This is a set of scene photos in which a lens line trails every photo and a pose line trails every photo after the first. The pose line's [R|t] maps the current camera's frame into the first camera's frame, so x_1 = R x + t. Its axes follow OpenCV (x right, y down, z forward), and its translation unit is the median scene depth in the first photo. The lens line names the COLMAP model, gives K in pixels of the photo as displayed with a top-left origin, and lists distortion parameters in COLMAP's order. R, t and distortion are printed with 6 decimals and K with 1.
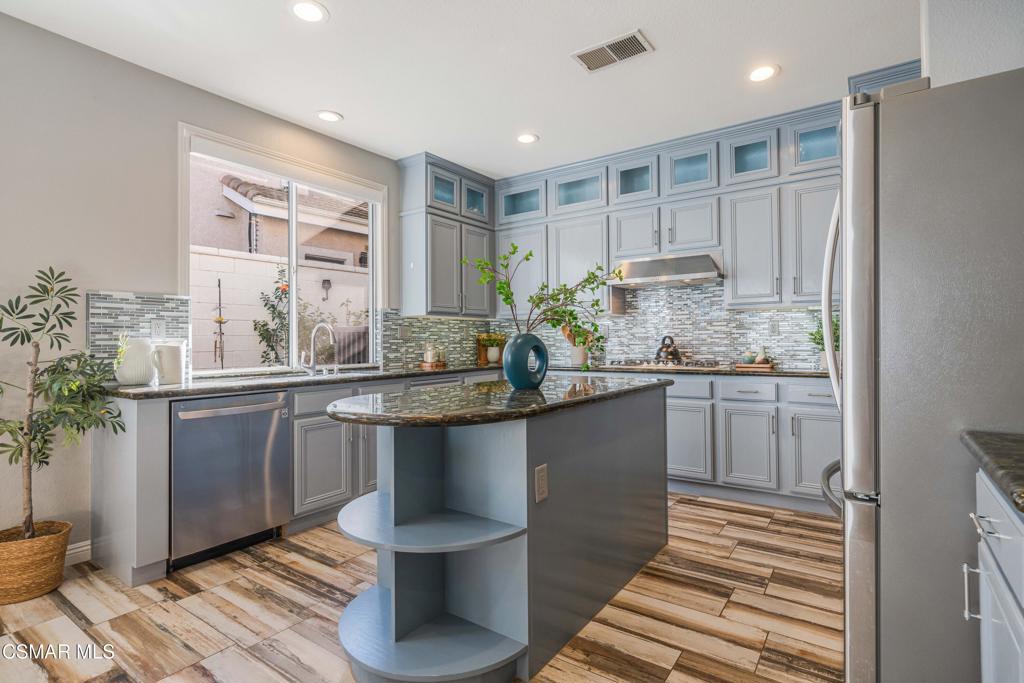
lens RADIAL K [[495.8, 0, 517.4], [0, 495.8, 339.3], [0, 0, 1]] dist [-0.004573, 0.000540]
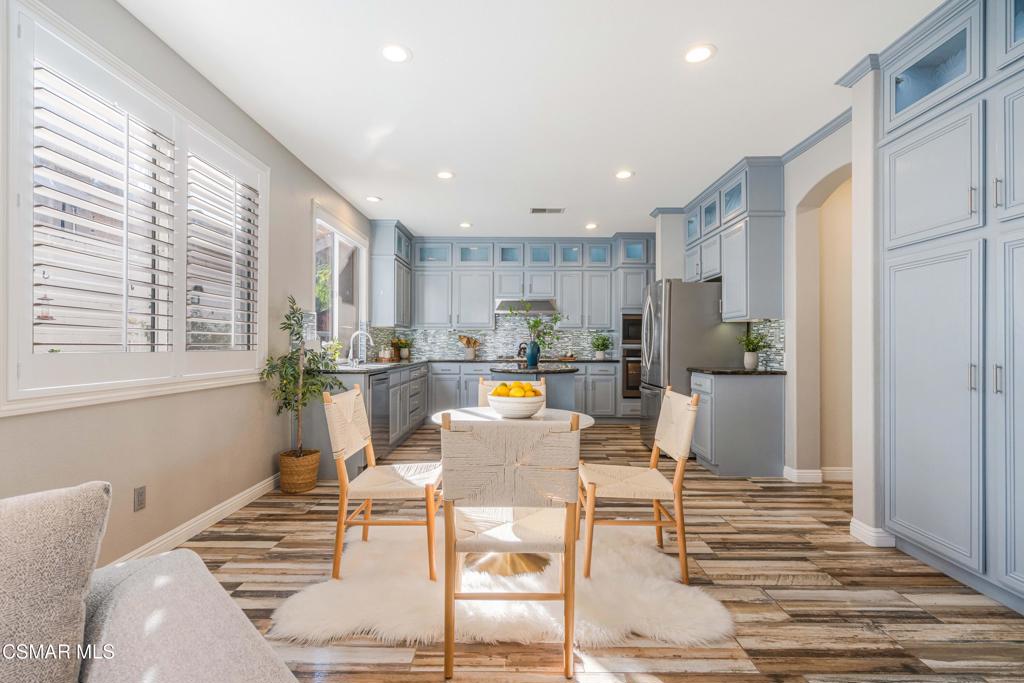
lens RADIAL K [[468.3, 0, 509.4], [0, 468.3, 343.9], [0, 0, 1]] dist [-0.002363, -0.000112]
pose [[0.826816, 0.014613, 0.562282, -0.722061], [-0.011085, 0.999892, -0.009686, 0.014761], [-0.562363, 0.001776, 0.826889, -0.395436]]
